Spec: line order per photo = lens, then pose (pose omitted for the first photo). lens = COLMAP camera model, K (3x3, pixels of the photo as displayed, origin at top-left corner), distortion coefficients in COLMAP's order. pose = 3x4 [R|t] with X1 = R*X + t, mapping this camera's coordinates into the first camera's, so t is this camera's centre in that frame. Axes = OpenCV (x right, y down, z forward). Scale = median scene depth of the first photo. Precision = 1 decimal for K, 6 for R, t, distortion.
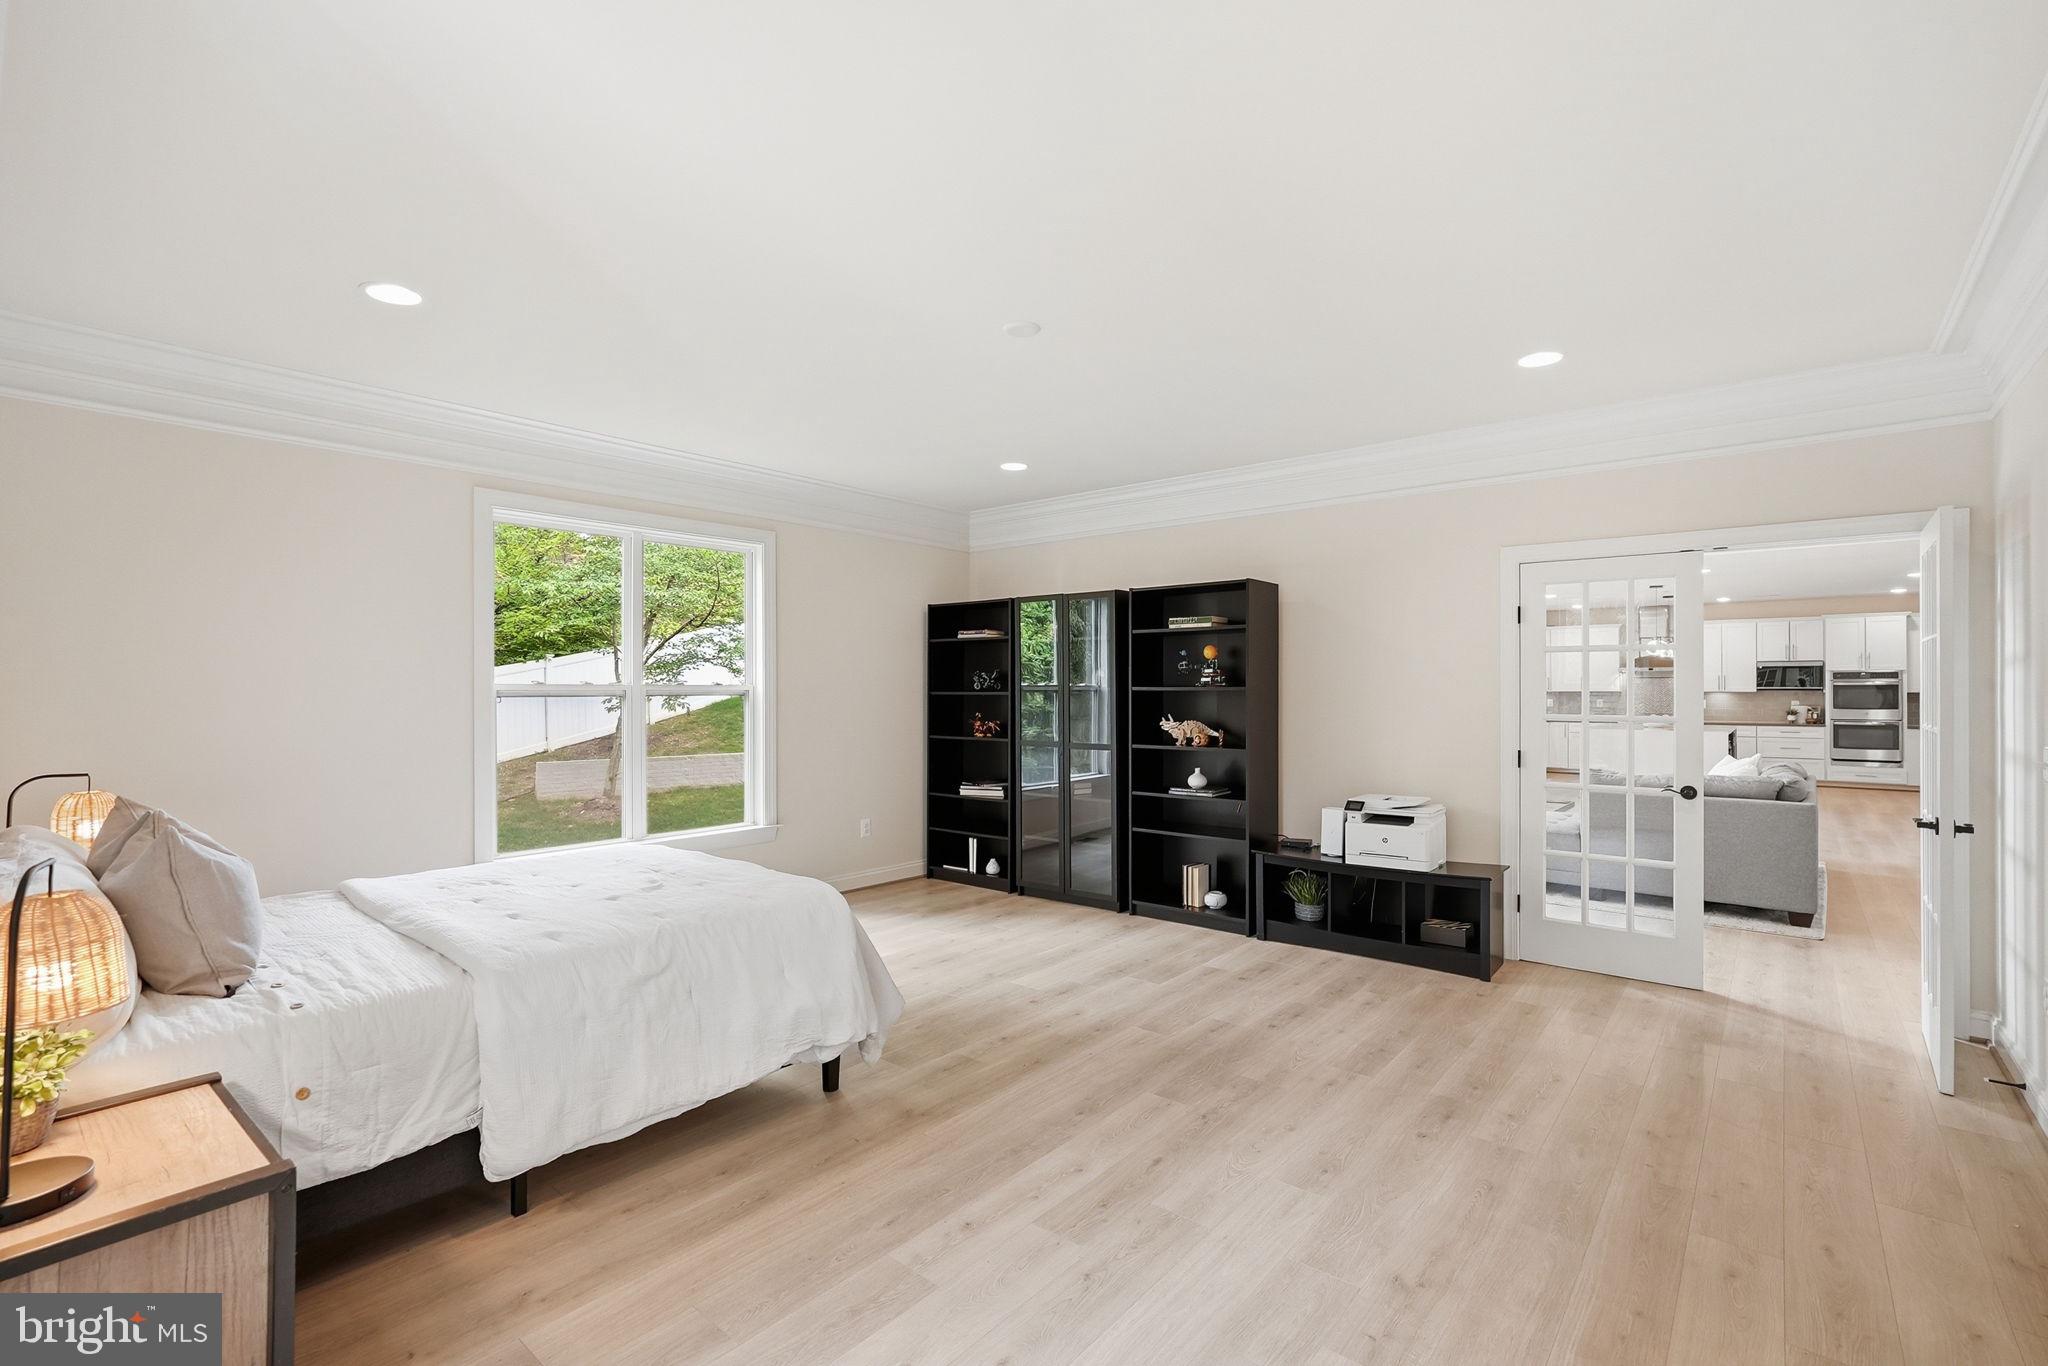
lens RADIAL K [[930.6, 0, 1024.0], [0, 930.6, 683.0], [0, 0, 1]] dist [-0.001413, -0.000100]
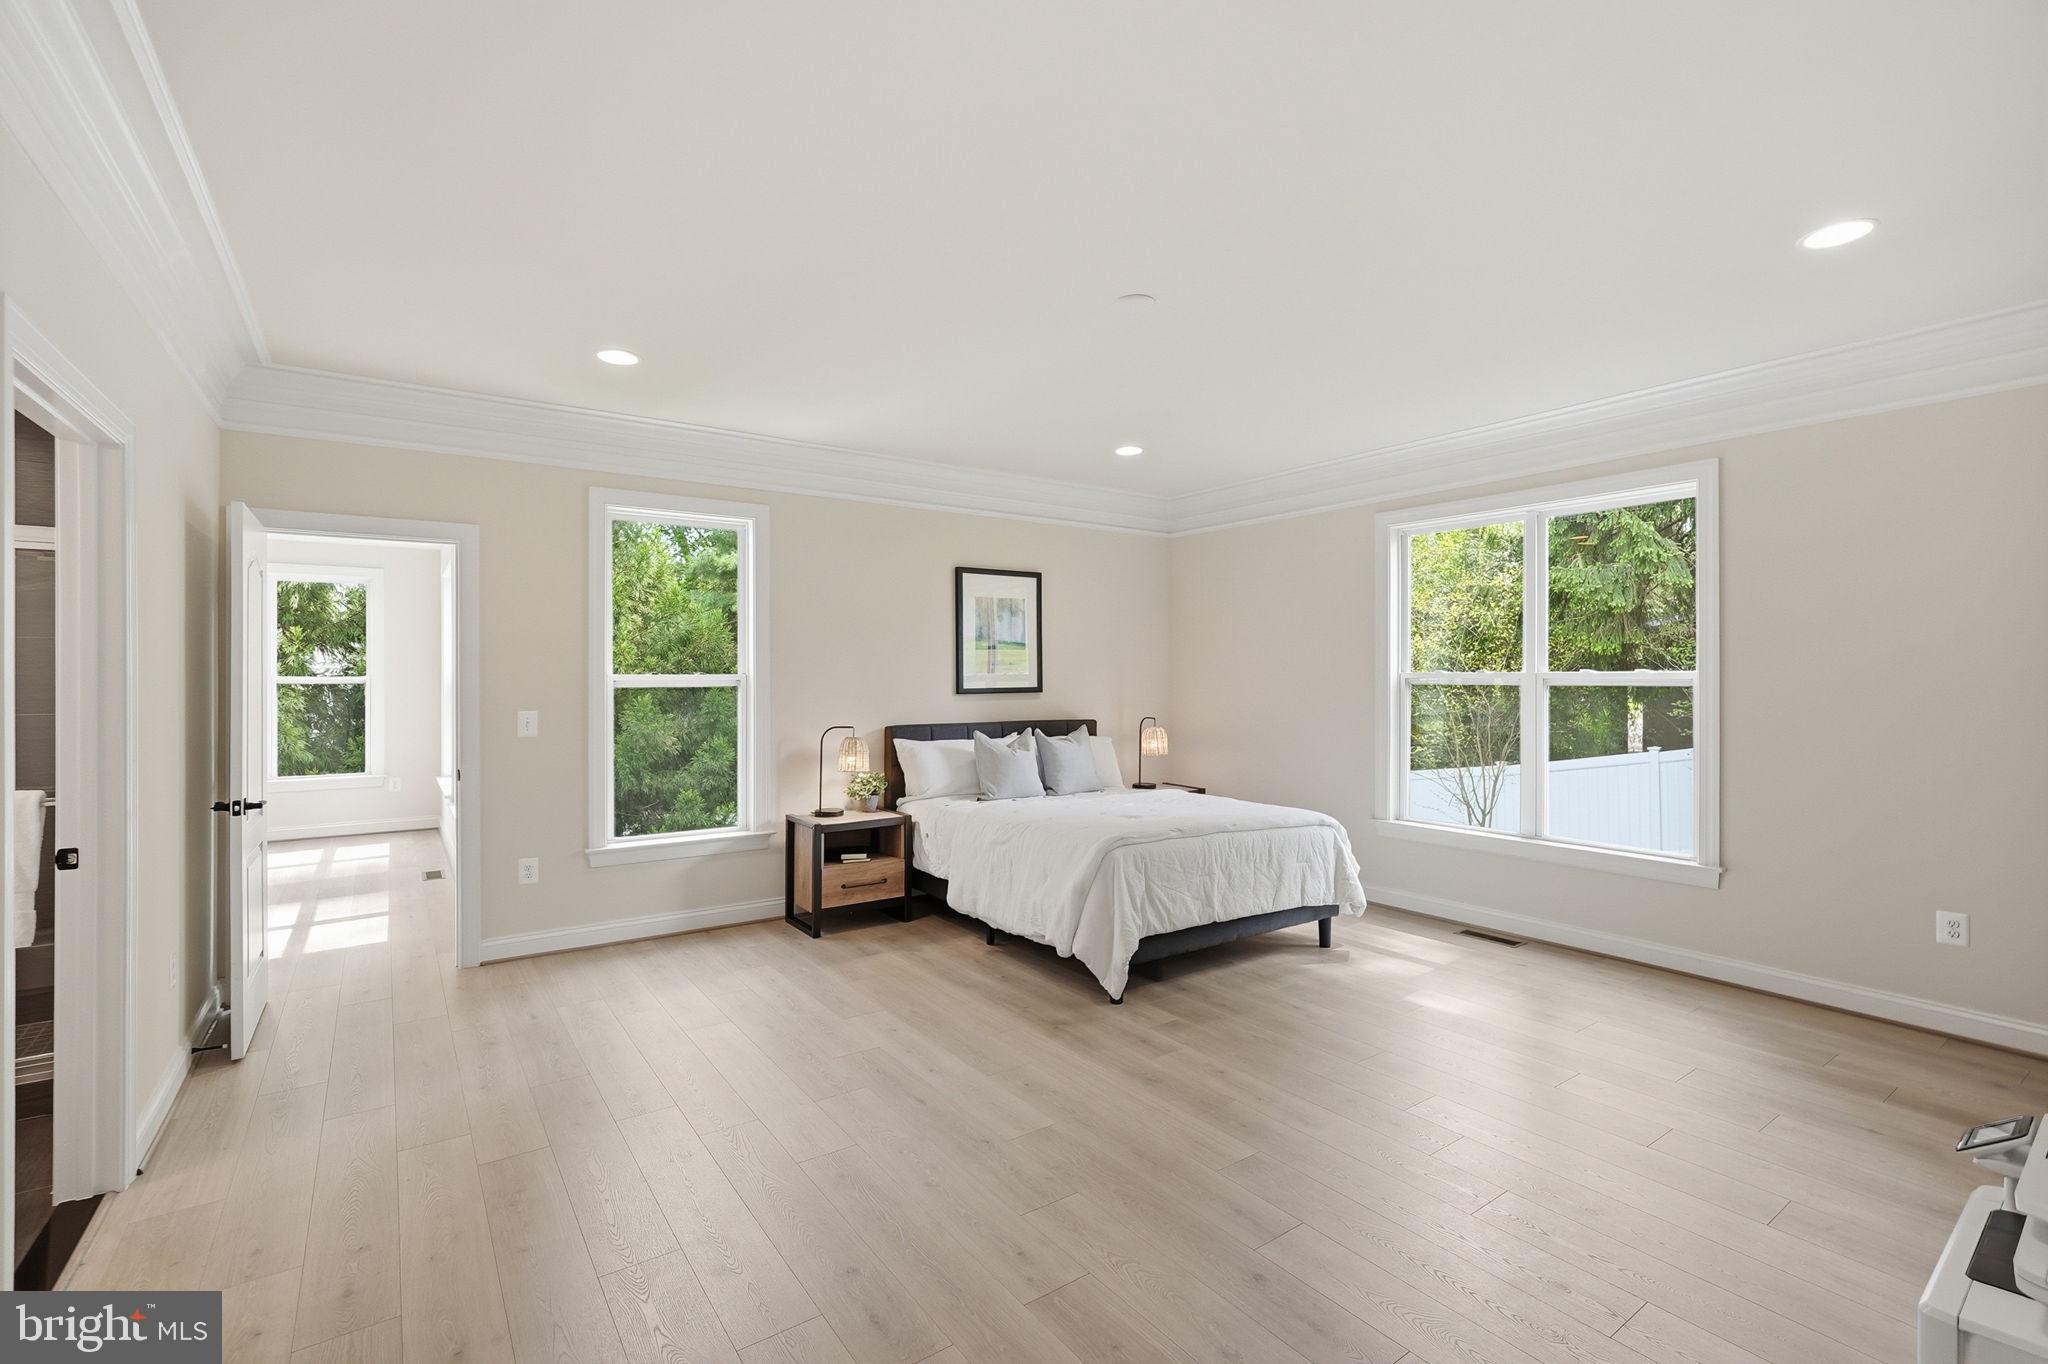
lens RADIAL K [[930.6, 0, 1024.0], [0, 930.6, 682.0], [0, 0, 1]] dist [-0.001413, -0.000100]
pose [[-0.275573, 0.000894, -0.961280, 1.091391], [0.006161, 0.999981, -0.000837, 0.013201], [0.961260, -0.006153, -0.275573, 1.322508]]
